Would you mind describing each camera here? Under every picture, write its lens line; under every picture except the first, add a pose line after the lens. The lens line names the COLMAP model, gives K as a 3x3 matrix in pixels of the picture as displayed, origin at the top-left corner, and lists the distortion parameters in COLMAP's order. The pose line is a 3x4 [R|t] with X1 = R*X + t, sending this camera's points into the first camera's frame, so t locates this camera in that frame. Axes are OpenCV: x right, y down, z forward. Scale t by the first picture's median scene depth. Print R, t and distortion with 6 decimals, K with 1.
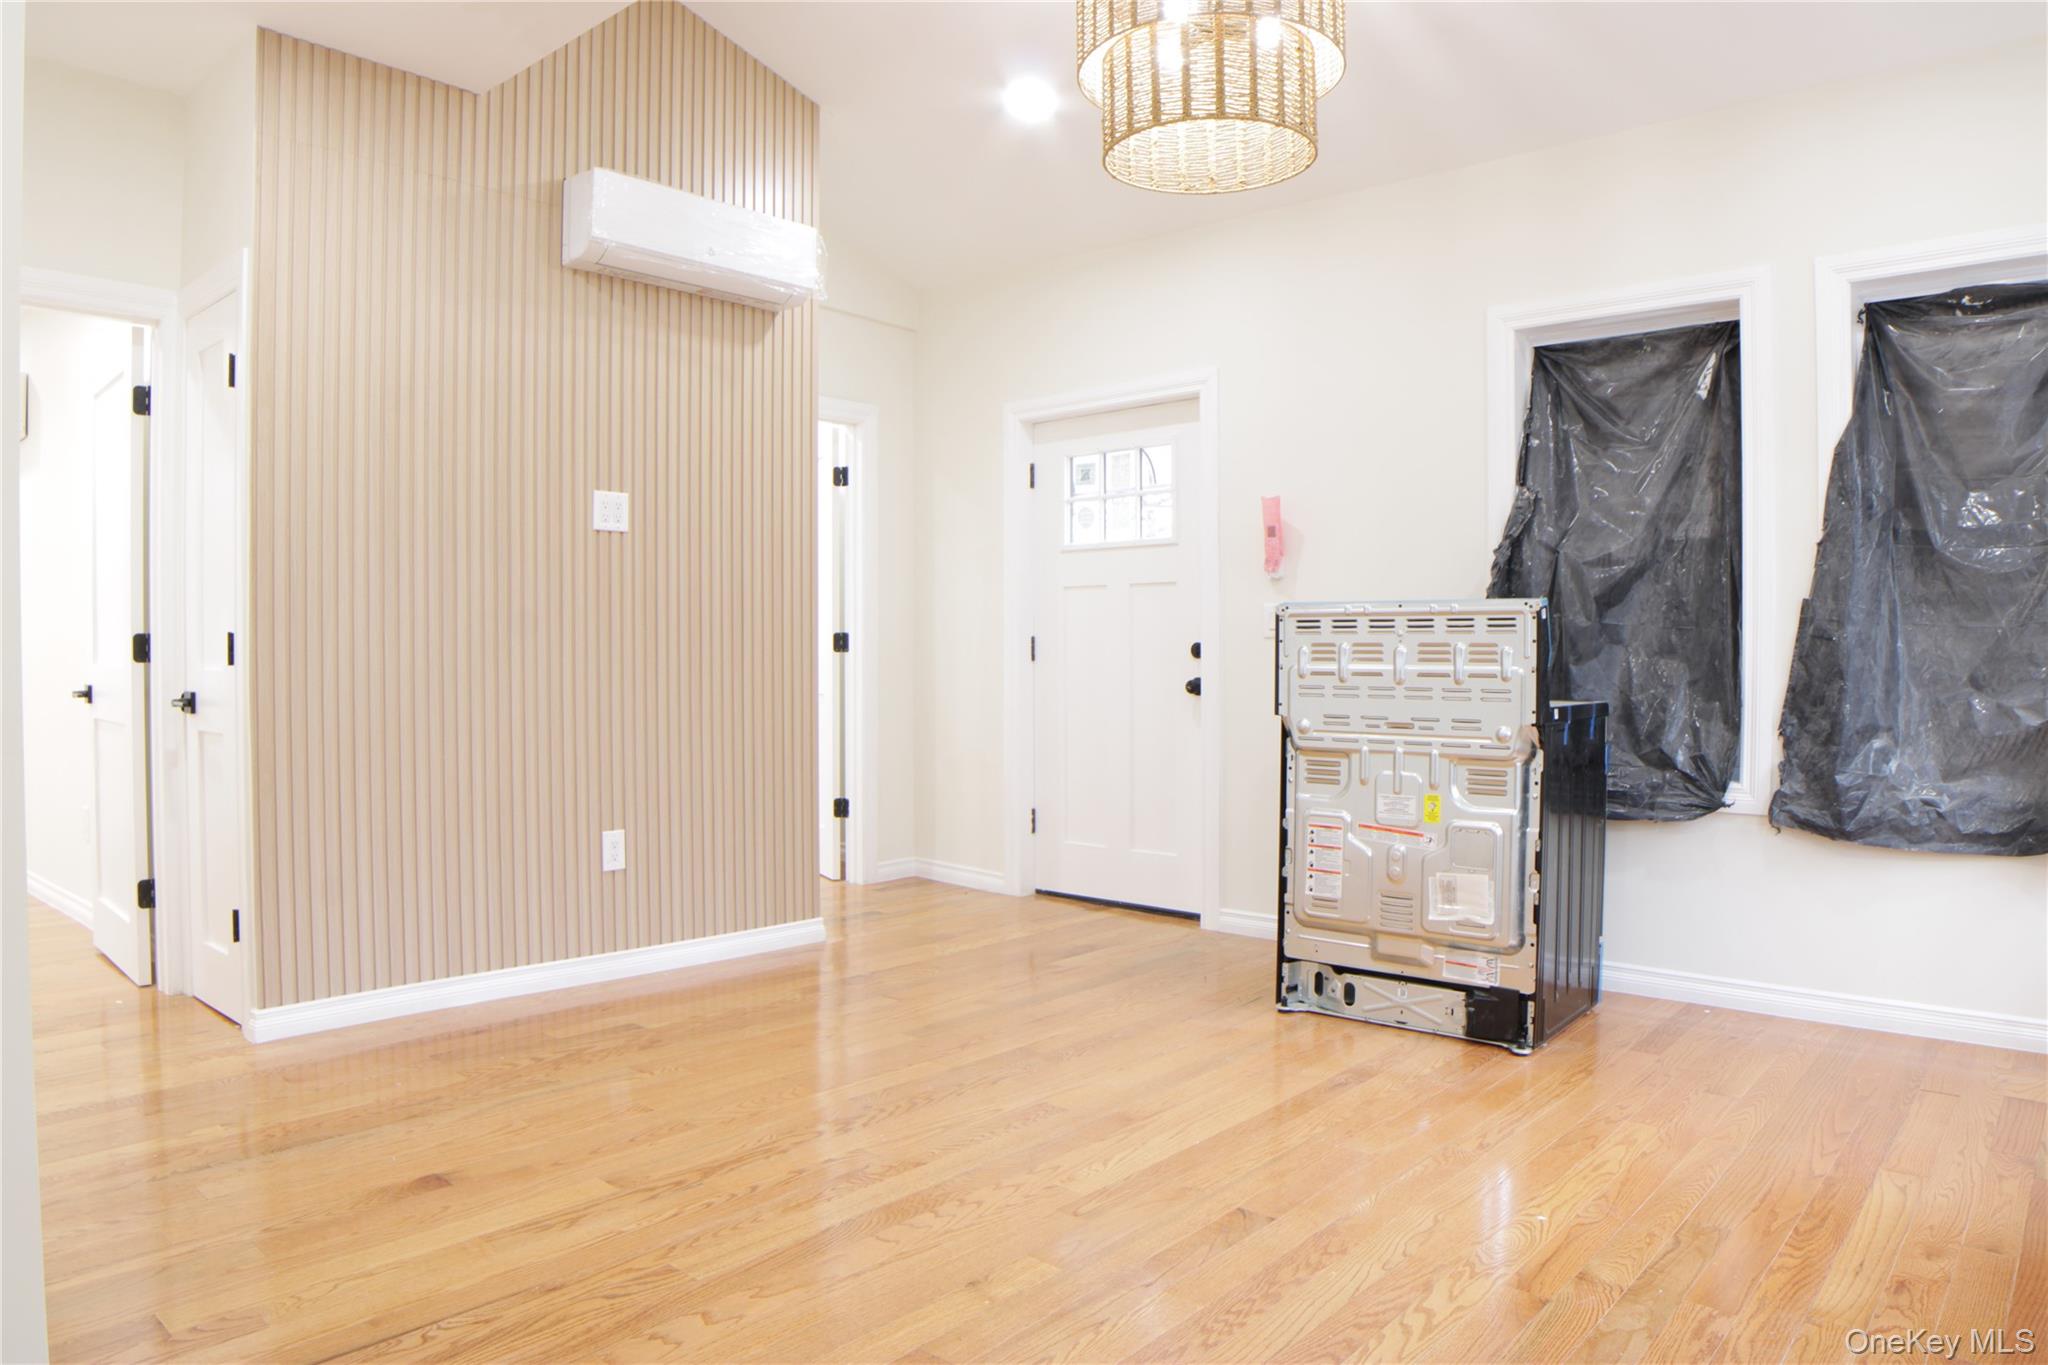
lens RADIAL K [[1339.0, 0, 1016.9], [0, 1339.0, 669.4], [0, 0, 1]] dist [-0.044106, 0.002515]
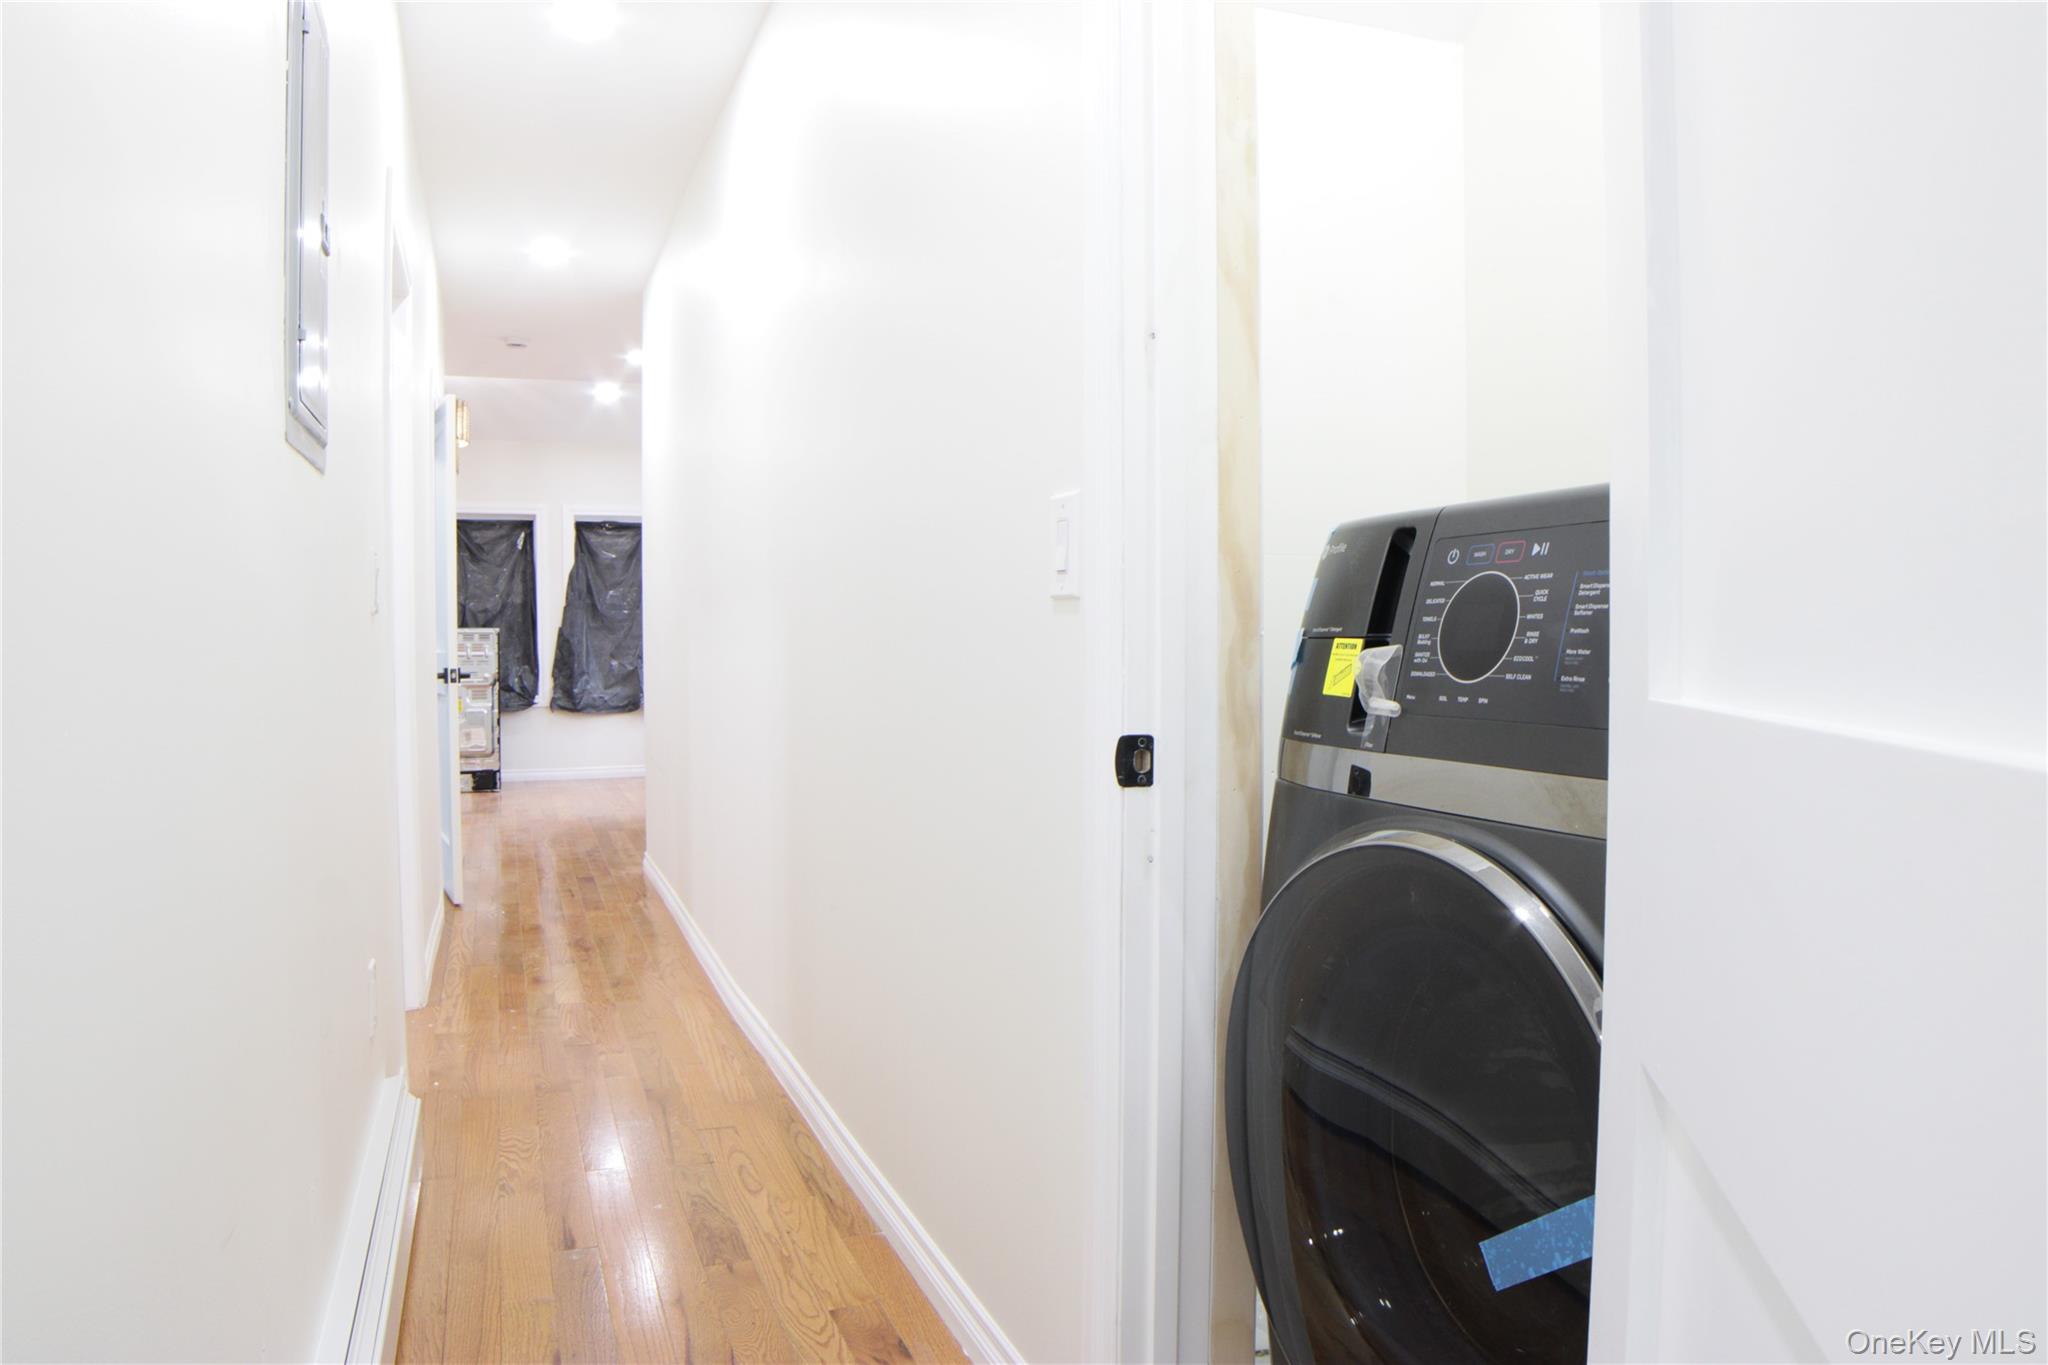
lens RADIAL K [[1339.0, 0, 1021.4], [0, 1339.0, 674.1], [0, 0, 1]] dist [-0.044106, 0.002515]
pose [[0.479237, -0.026826, 0.877276, -1.422416], [0.021096, 0.999596, 0.019043, 0.012697], [-0.877432, 0.009381, 0.479609, -1.215601]]
